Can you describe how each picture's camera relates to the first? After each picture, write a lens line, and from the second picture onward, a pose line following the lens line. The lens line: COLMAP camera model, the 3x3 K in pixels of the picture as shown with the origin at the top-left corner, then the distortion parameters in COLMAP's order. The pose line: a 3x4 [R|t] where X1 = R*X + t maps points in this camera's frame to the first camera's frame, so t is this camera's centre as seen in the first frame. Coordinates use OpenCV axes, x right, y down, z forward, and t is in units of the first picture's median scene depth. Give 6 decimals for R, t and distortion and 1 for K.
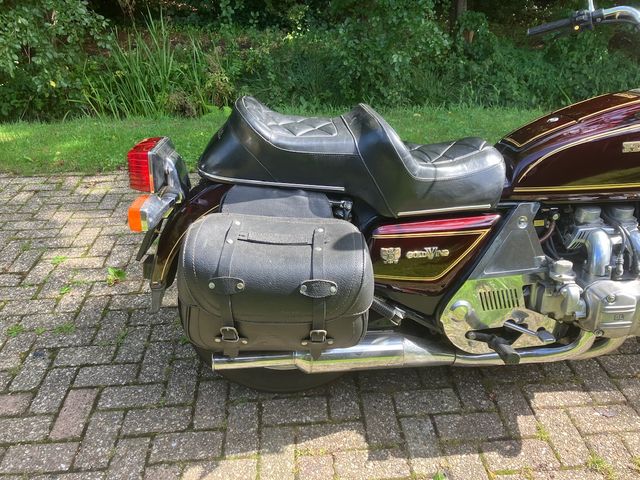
lens RADIAL K [[503.8, 0, 317.7], [0, 503.8, 228.3], [0, 0, 1]] dist [0.017983, -0.028112]
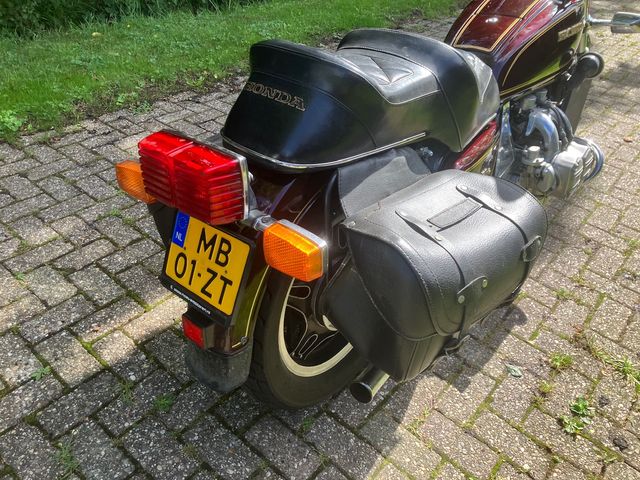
lens RADIAL K [[503.8, 0, 317.7], [0, 503.8, 228.3], [0, 0, 1]] dist [0.017983, -0.028112]
pose [[0.720891, -0.367972, 0.587292, -0.544137], [0.274152, 0.929694, 0.245988, -0.161800], [-0.636519, -0.016323, 0.771088, 0.388000]]
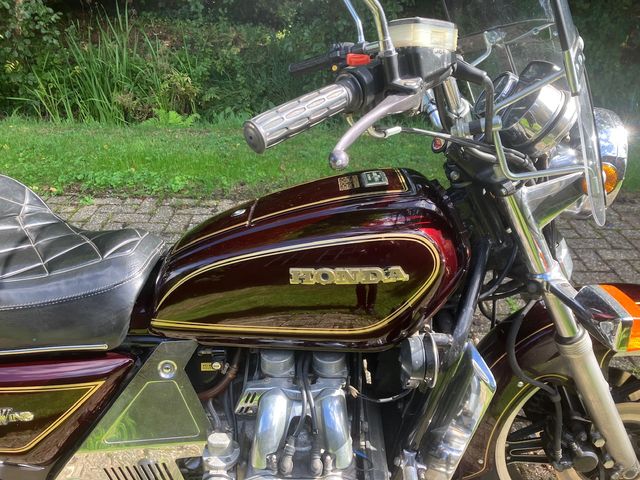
lens RADIAL K [[513.6, 0, 322.1], [0, 513.6, 236.0], [0, 0, 1]] dist [-0.001570, -0.009813]
pose [[0.997195, 0.055119, -0.050638, 0.578238], [-0.054202, 0.998344, 0.019295, -0.192304], [0.051617, -0.016496, 0.998531, 0.315754]]
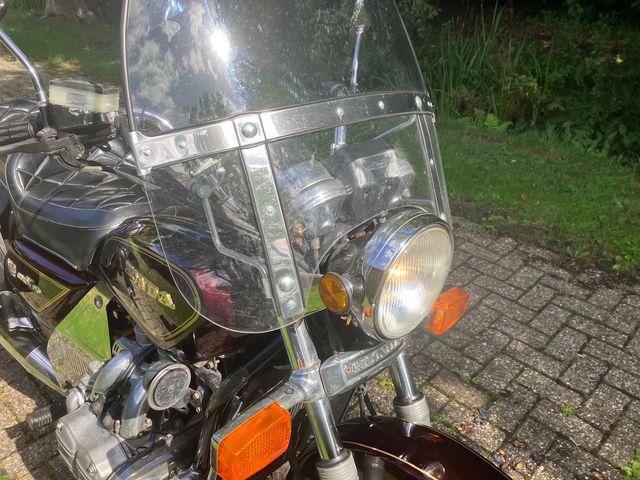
lens RADIAL K [[503.8, 0, 317.7], [0, 503.8, 228.3], [0, 0, 1]] dist [0.017983, -0.028112]
pose [[0.664054, 0.365869, -0.652053, 1.089117], [-0.343494, 0.923900, 0.168587, -0.378529], [0.664112, 0.112026, 0.739193, 0.538901]]
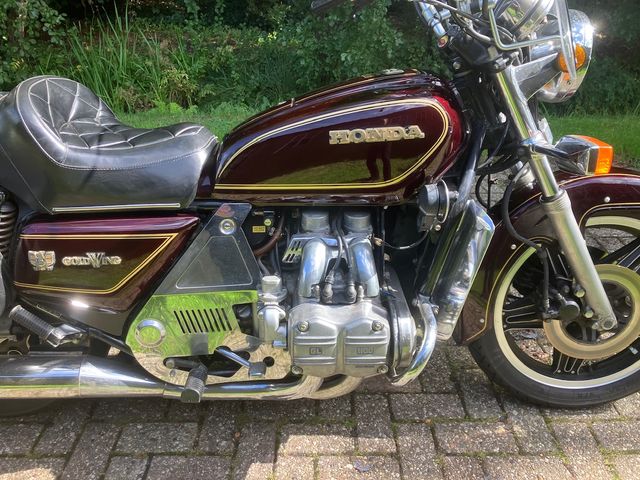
lens RADIAL K [[508.7, 0, 308.4], [0, 508.7, 225.8], [0, 0, 1]] dist [0.004727, -0.009128]
pose [[0.997883, 0.040451, -0.050930, 0.529506], [-0.041356, 0.999003, -0.016835, -0.005038], [0.050198, 0.018906, 0.998560, 0.172980]]
